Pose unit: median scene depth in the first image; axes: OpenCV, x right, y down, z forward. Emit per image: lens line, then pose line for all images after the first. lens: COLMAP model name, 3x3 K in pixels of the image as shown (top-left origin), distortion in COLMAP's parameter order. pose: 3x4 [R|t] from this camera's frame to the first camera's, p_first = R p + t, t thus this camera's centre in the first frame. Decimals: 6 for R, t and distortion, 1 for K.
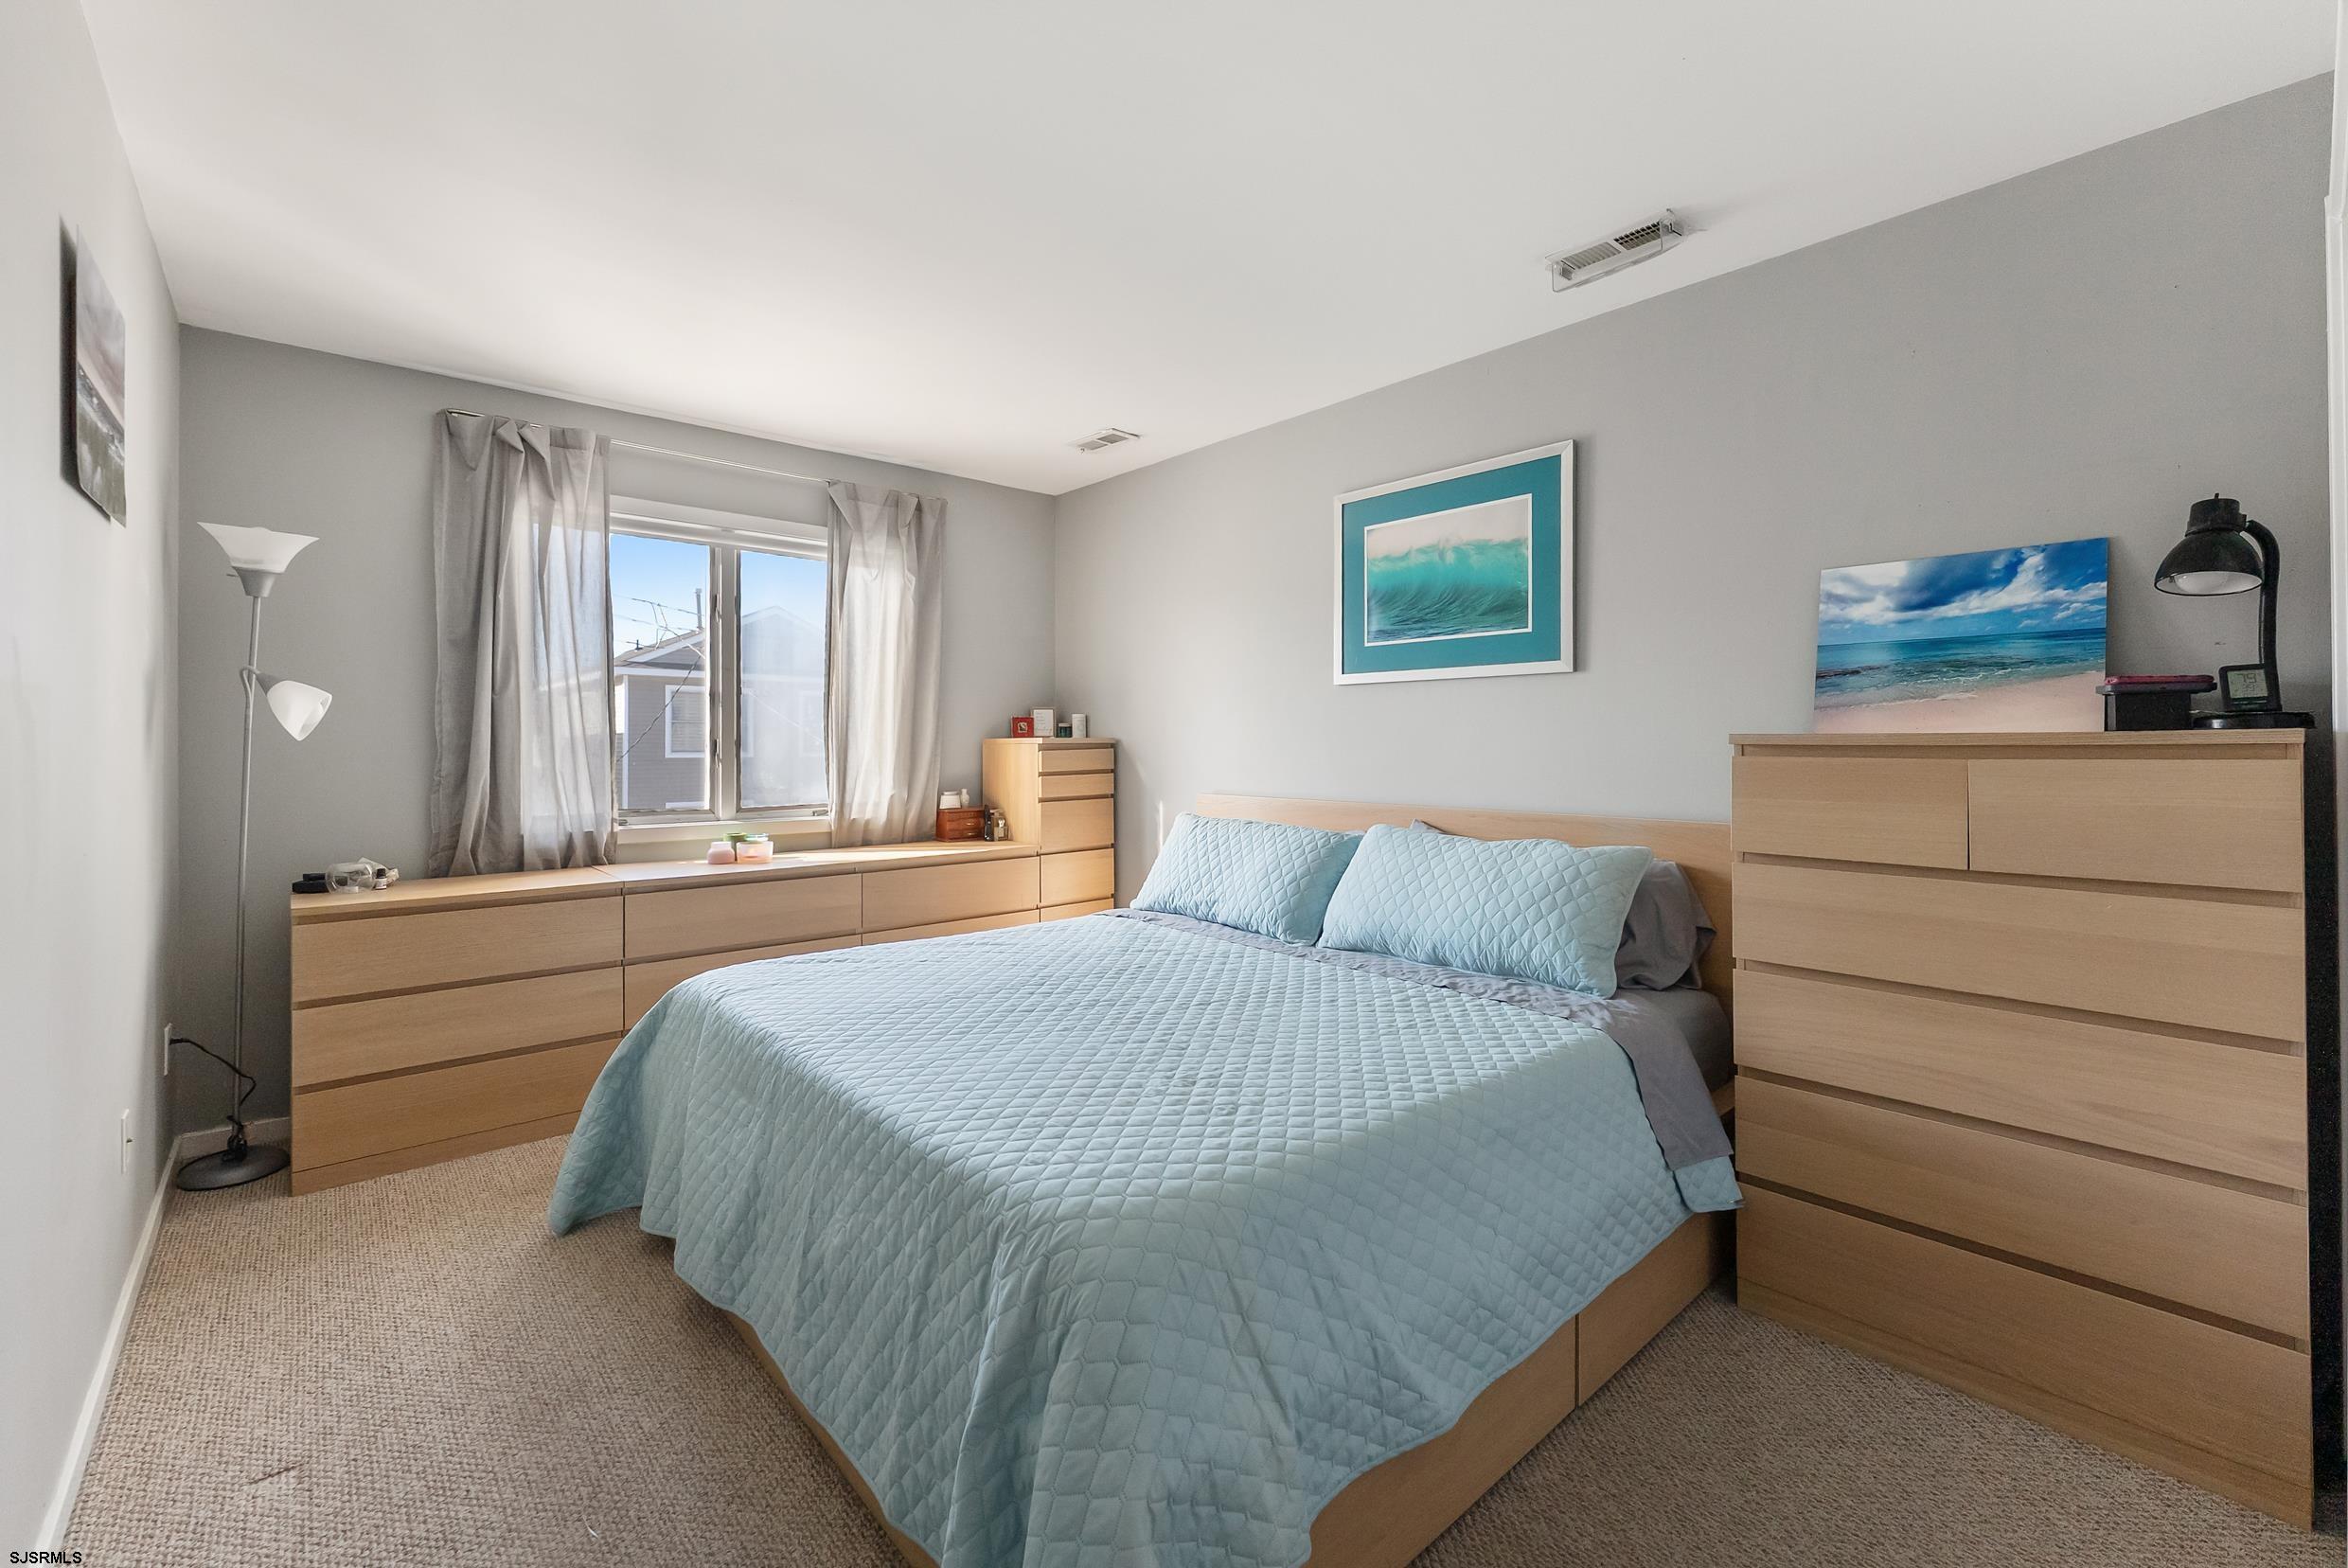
lens RADIAL K [[975.8, 0, 1175.7], [0, 975.8, 812.1], [0, 0, 1]] dist [0.001835, 0.000161]
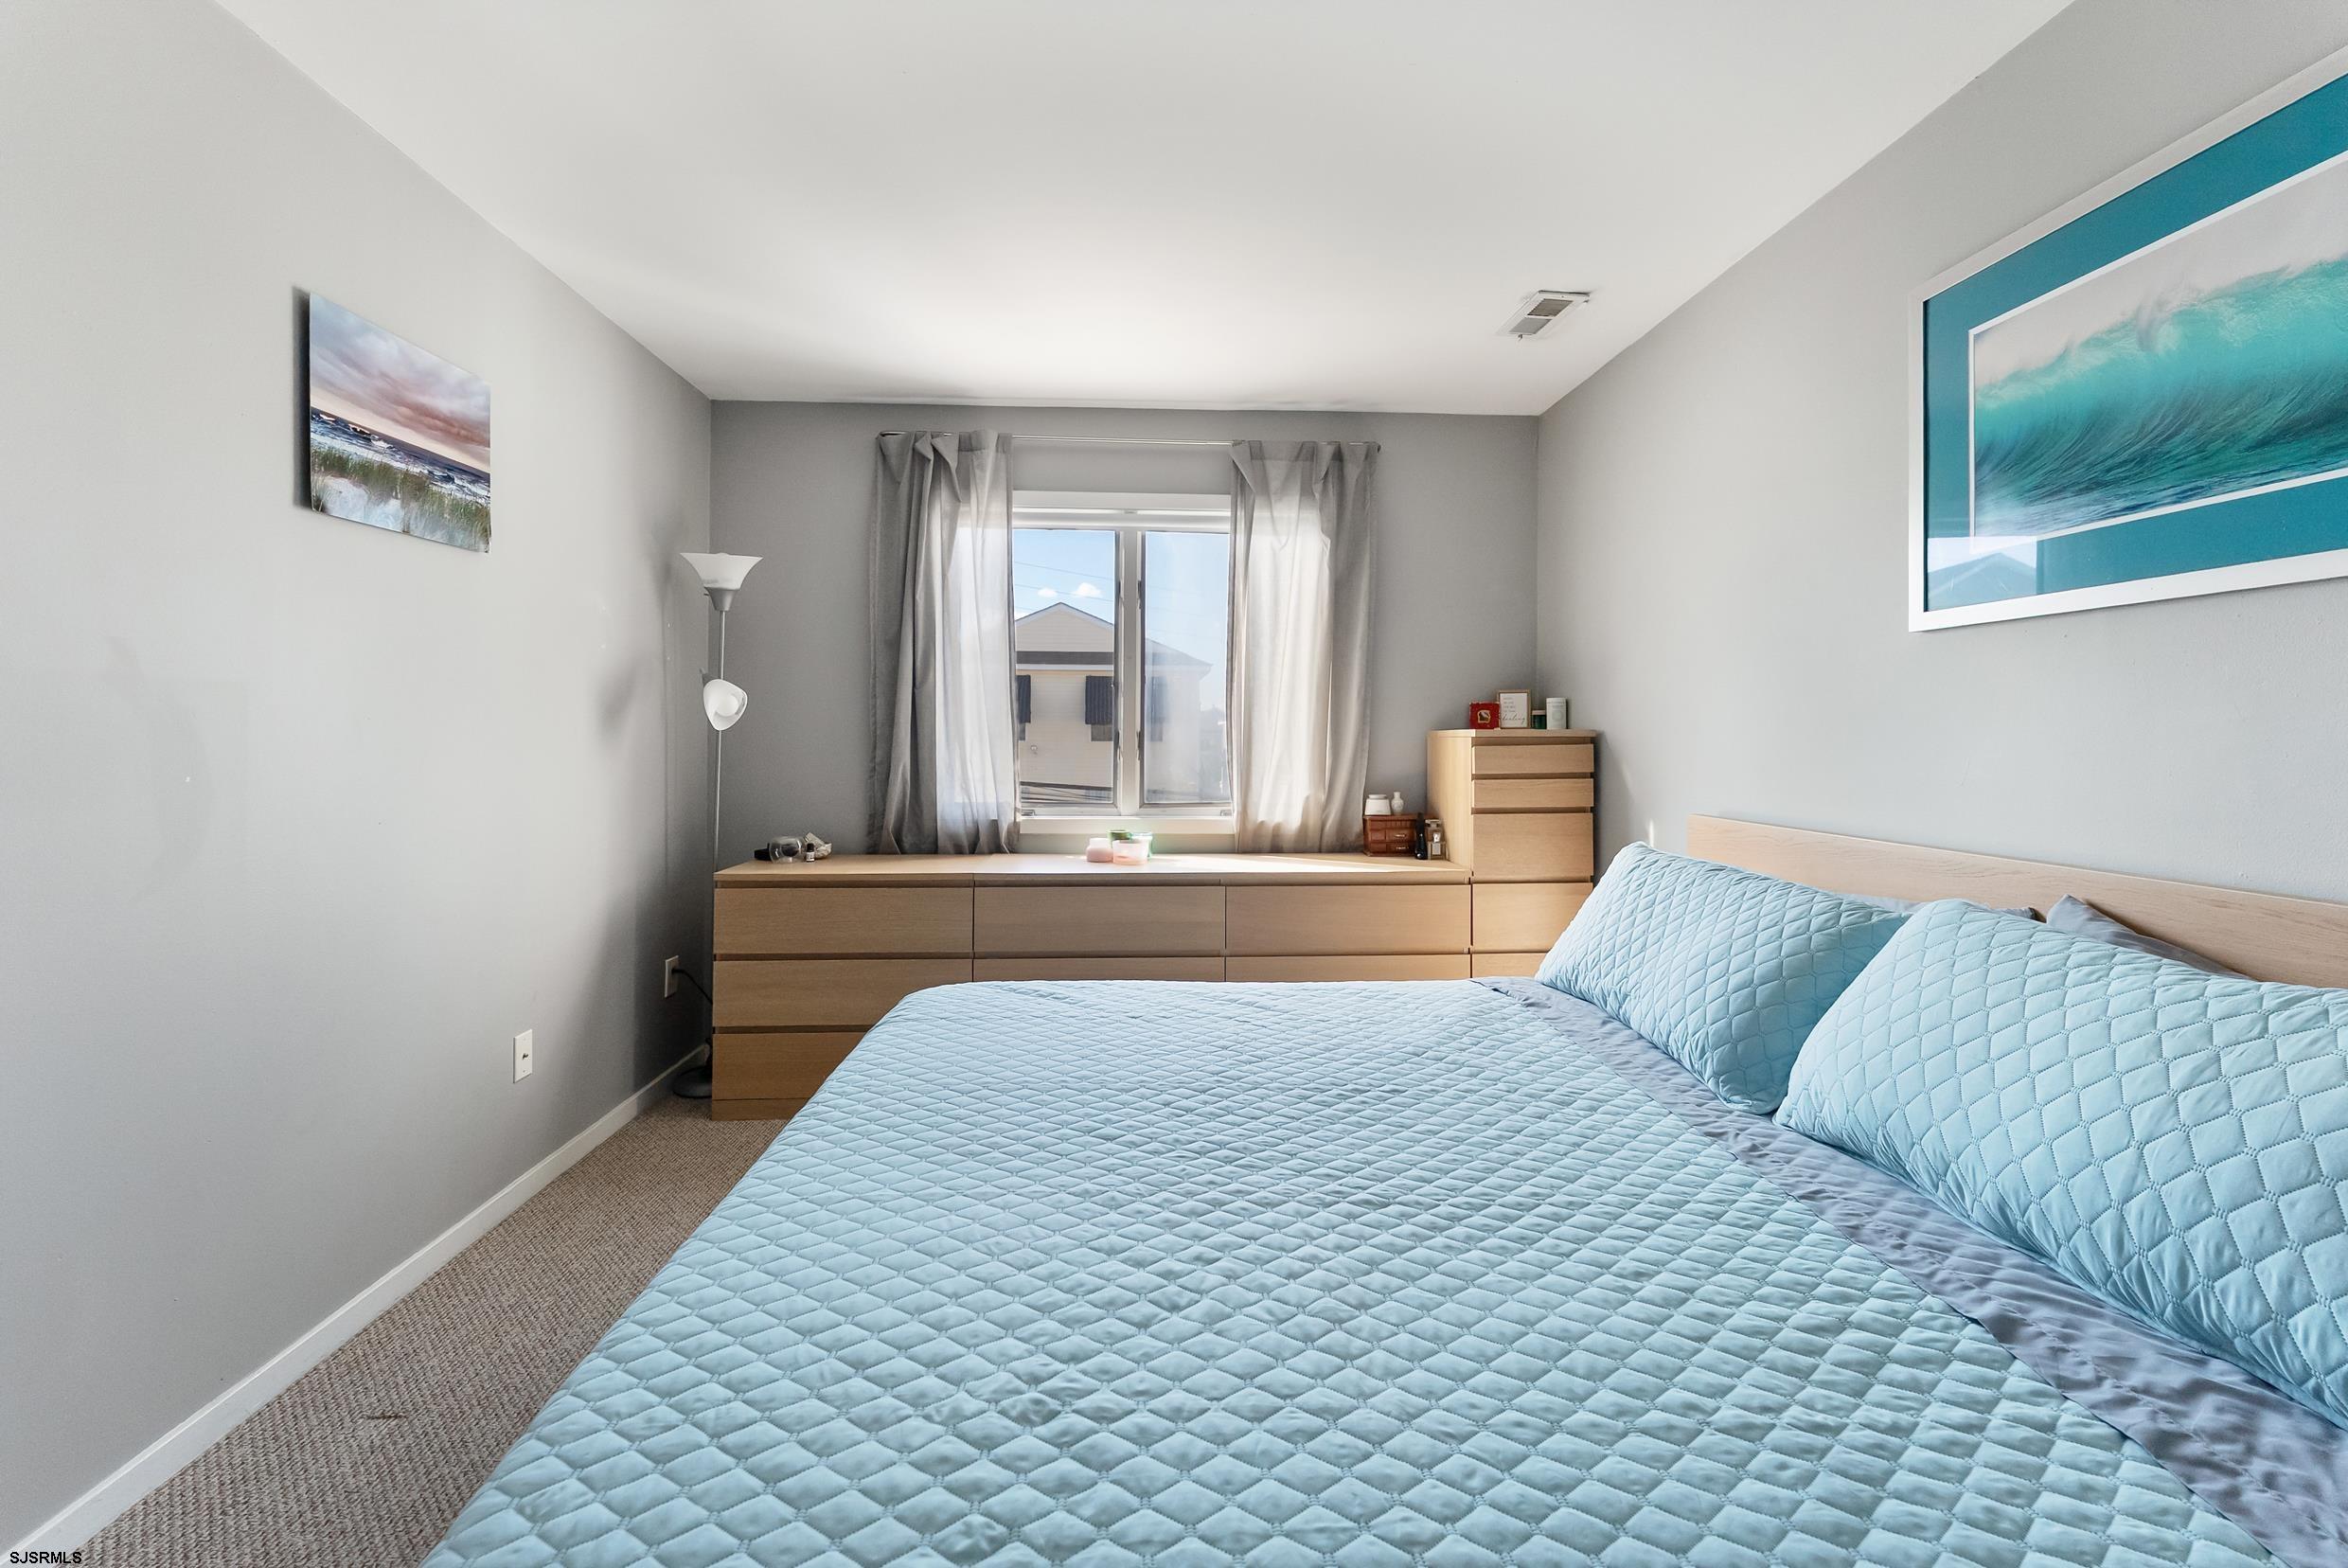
lens RADIAL K [[966.9, 0, 1175.0], [0, 966.9, 766.3], [0, 0, 1]] dist [-0.003049, -0.000851]
pose [[0.778991, 0.023013, -0.626613, 0.205042], [-0.048889, 0.998513, -0.024106, -0.023726], [0.625127, 0.049412, 0.778958, 0.360297]]
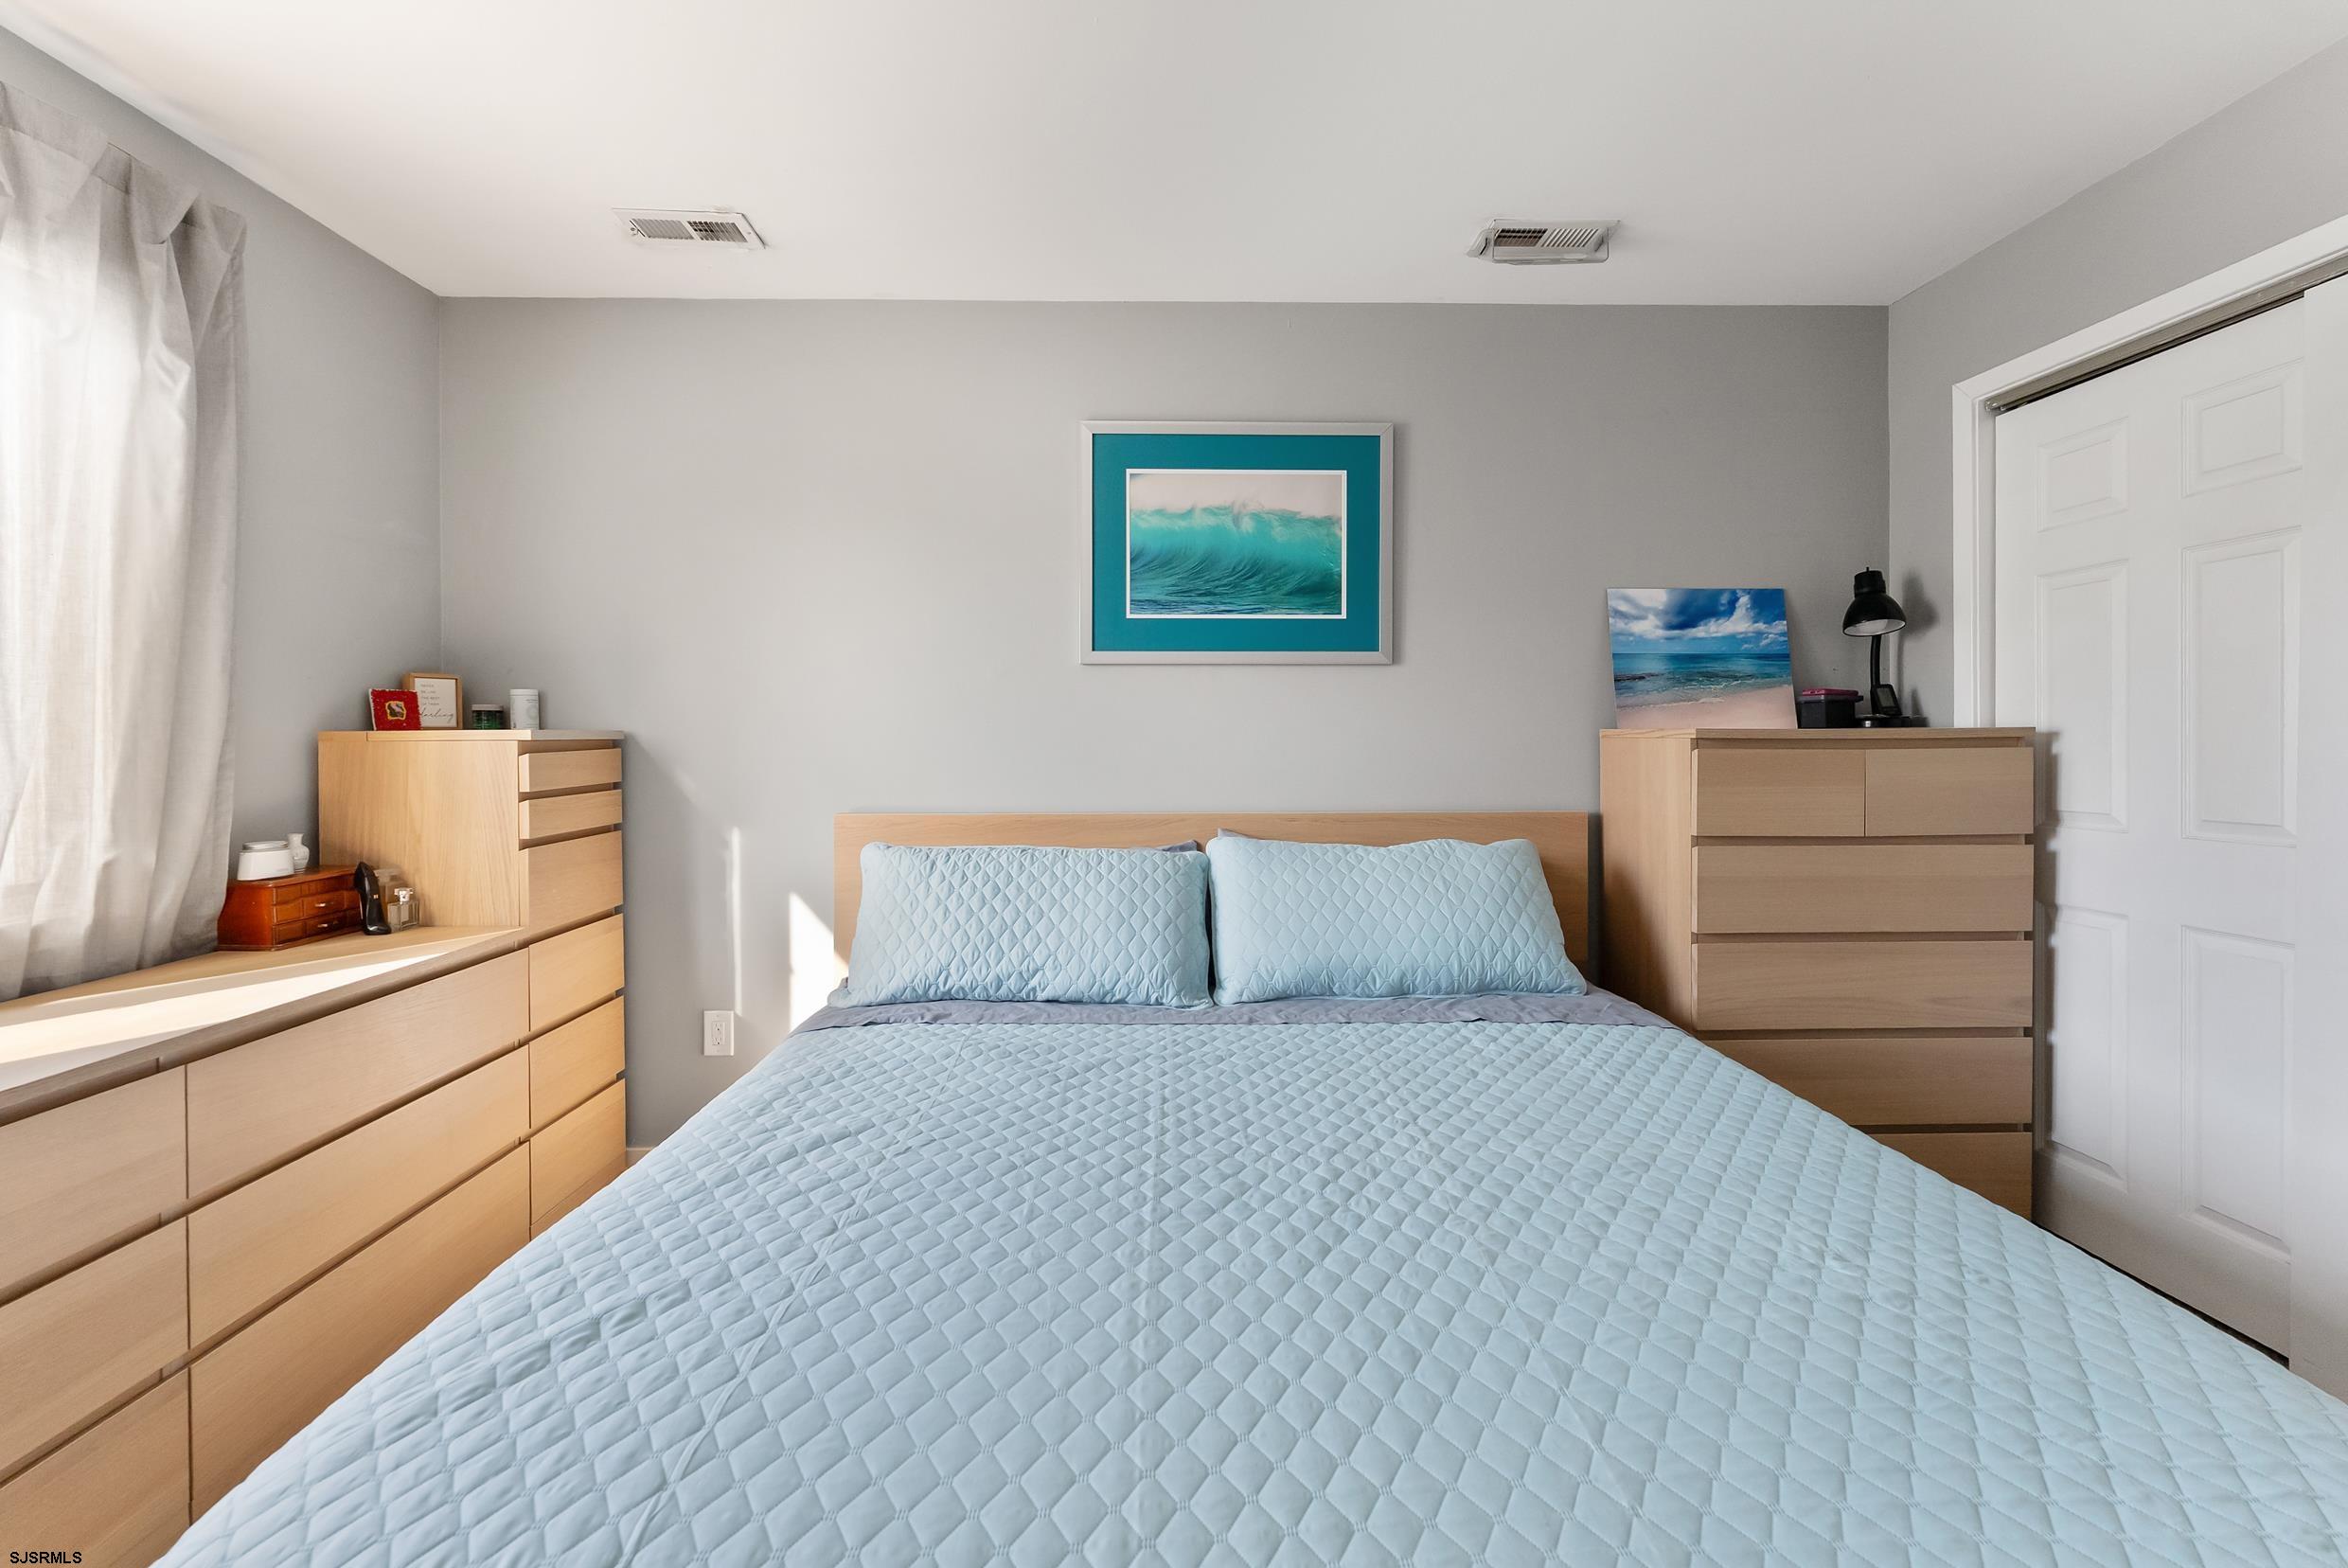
lens RADIAL K [[949.4, 0, 1174.0], [0, 949.4, 784.0], [0, 0, 1]] dist [-0.000031, -0.000180]
pose [[0.647293, -0.037296, 0.761329, -0.415236], [0.056003, 0.998430, 0.001297, -0.035234], [-0.760181, 0.041797, 0.648365, 0.512739]]
